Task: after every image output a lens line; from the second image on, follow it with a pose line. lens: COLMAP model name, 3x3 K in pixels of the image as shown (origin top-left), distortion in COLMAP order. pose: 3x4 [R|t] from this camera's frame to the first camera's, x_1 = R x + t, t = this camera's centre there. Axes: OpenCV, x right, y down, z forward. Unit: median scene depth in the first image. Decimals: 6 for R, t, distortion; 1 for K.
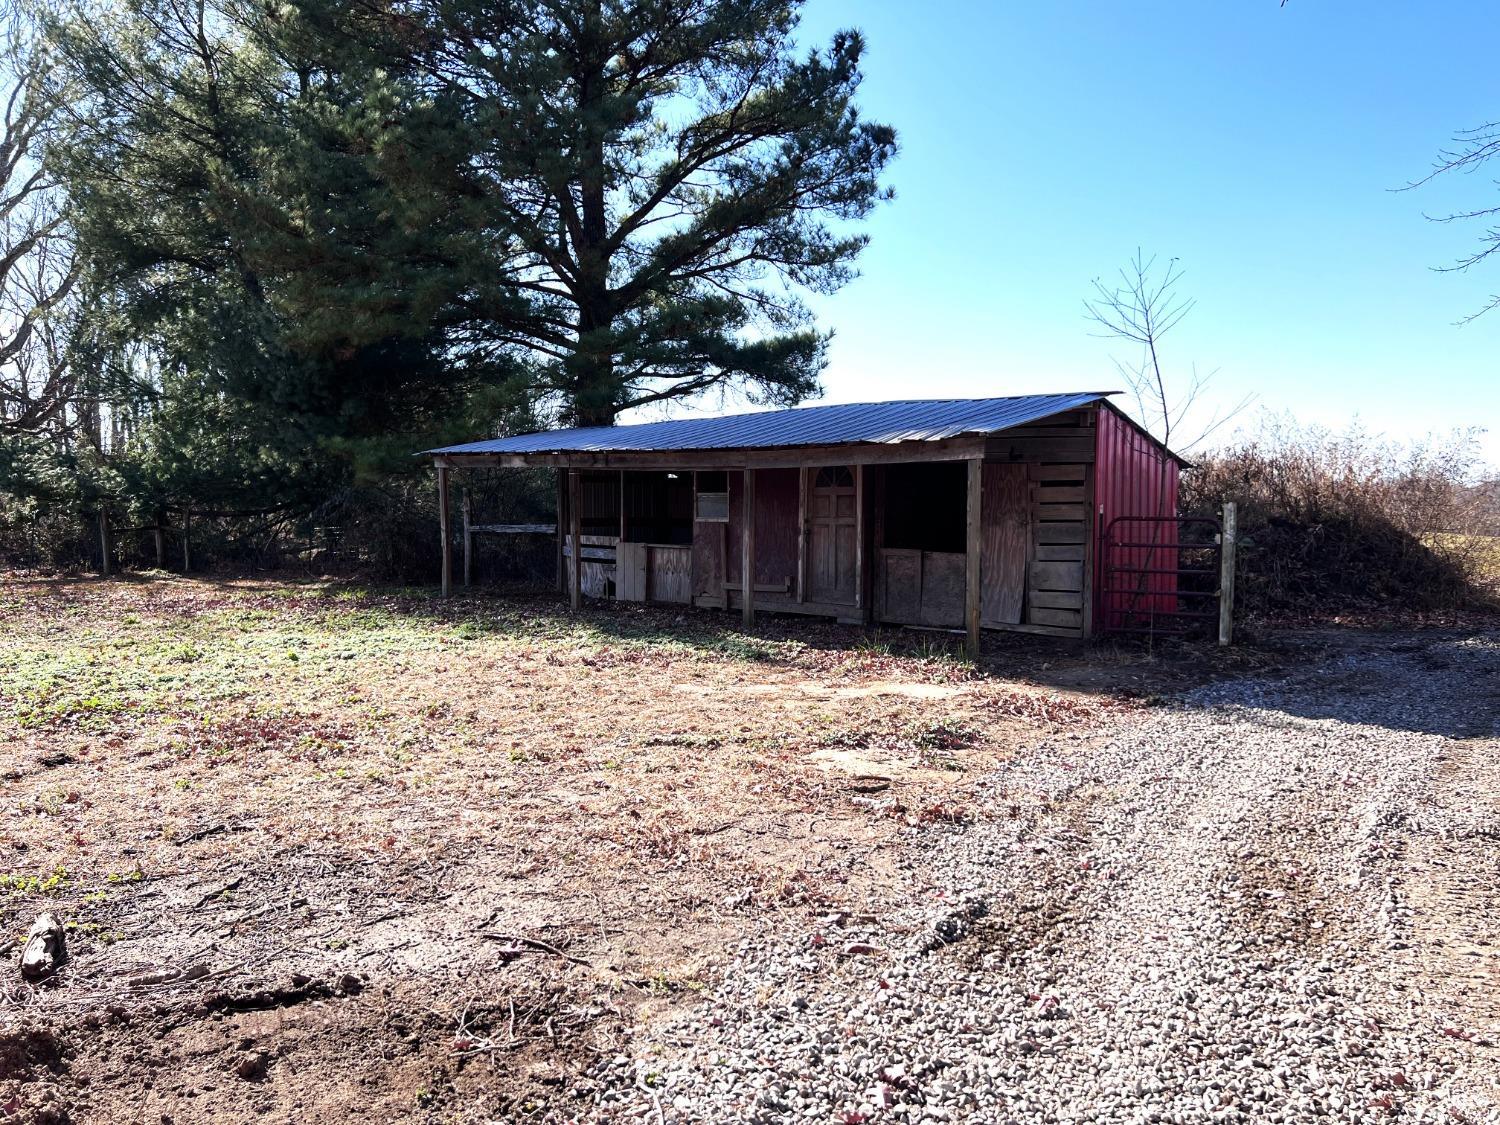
lens RADIAL K [[1123.9, 0, 749.8], [0, 1123.9, 563.4], [0, 0, 1]] dist [0.047196, -0.037068]
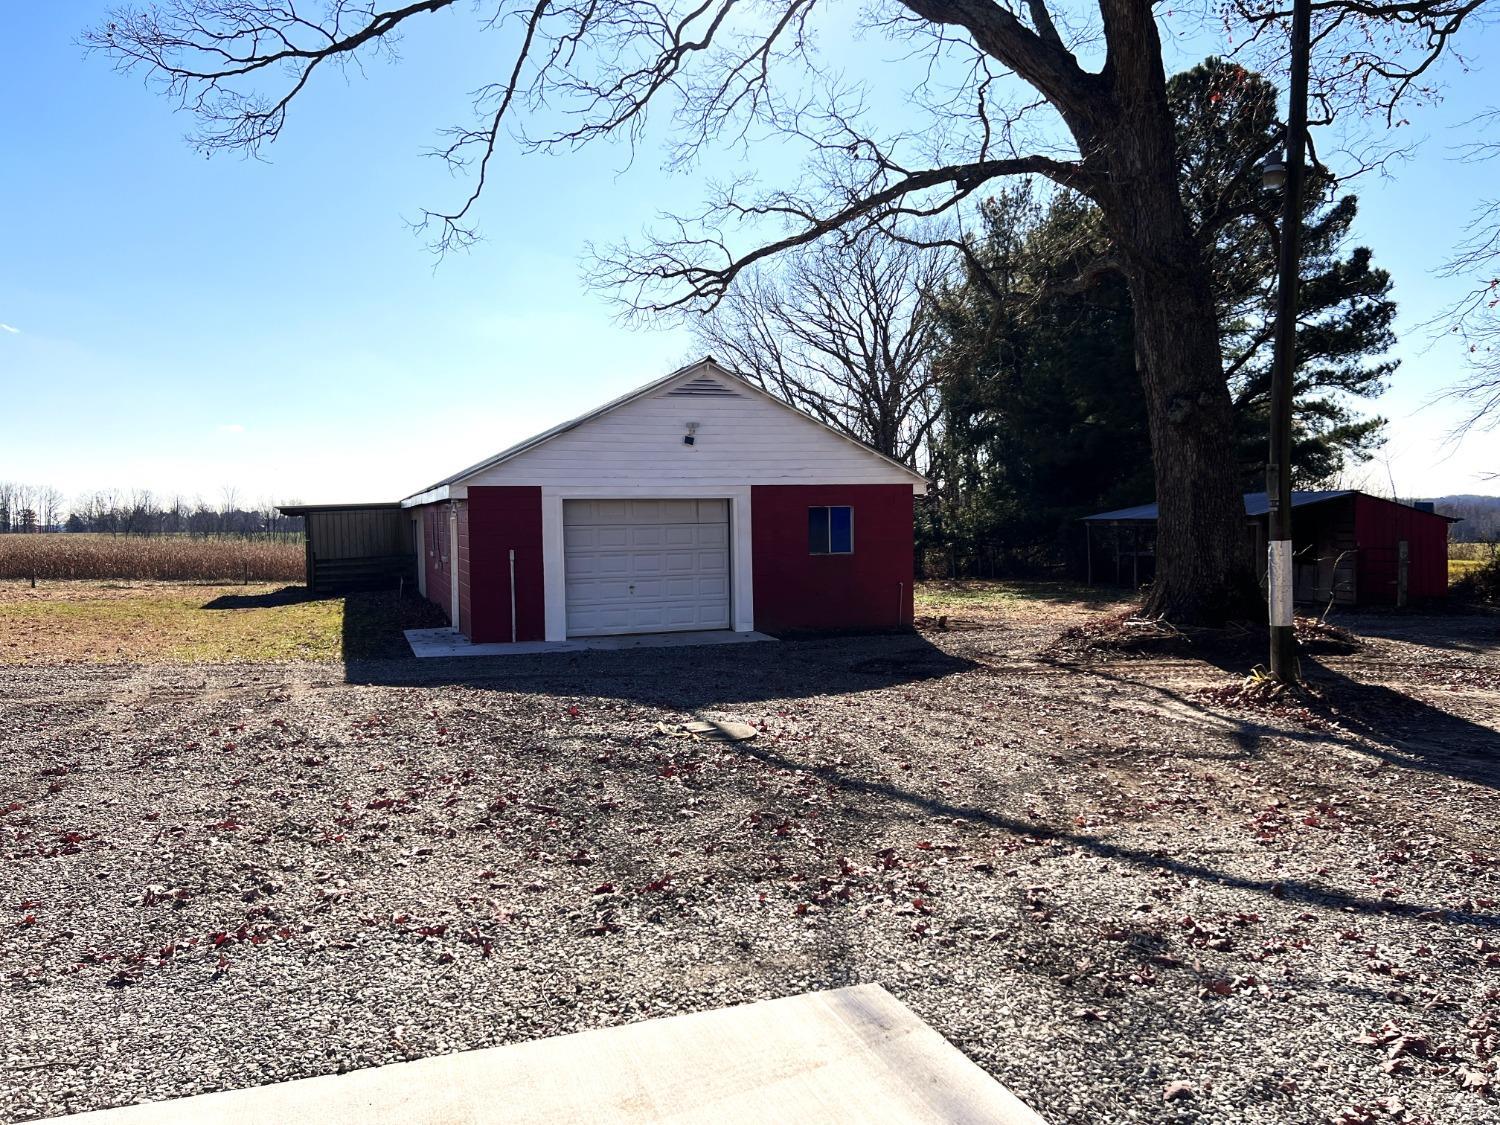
lens RADIAL K [[1123.9, 0, 750.1], [0, 1123.9, 560.3], [0, 0, 1]] dist [0.047196, -0.037068]
pose [[0.757286, 0.006229, -0.653053, 0.368626], [-0.019842, 0.999712, -0.013474, 0.011760], [0.652782, 0.023161, 0.757192, -0.587221]]
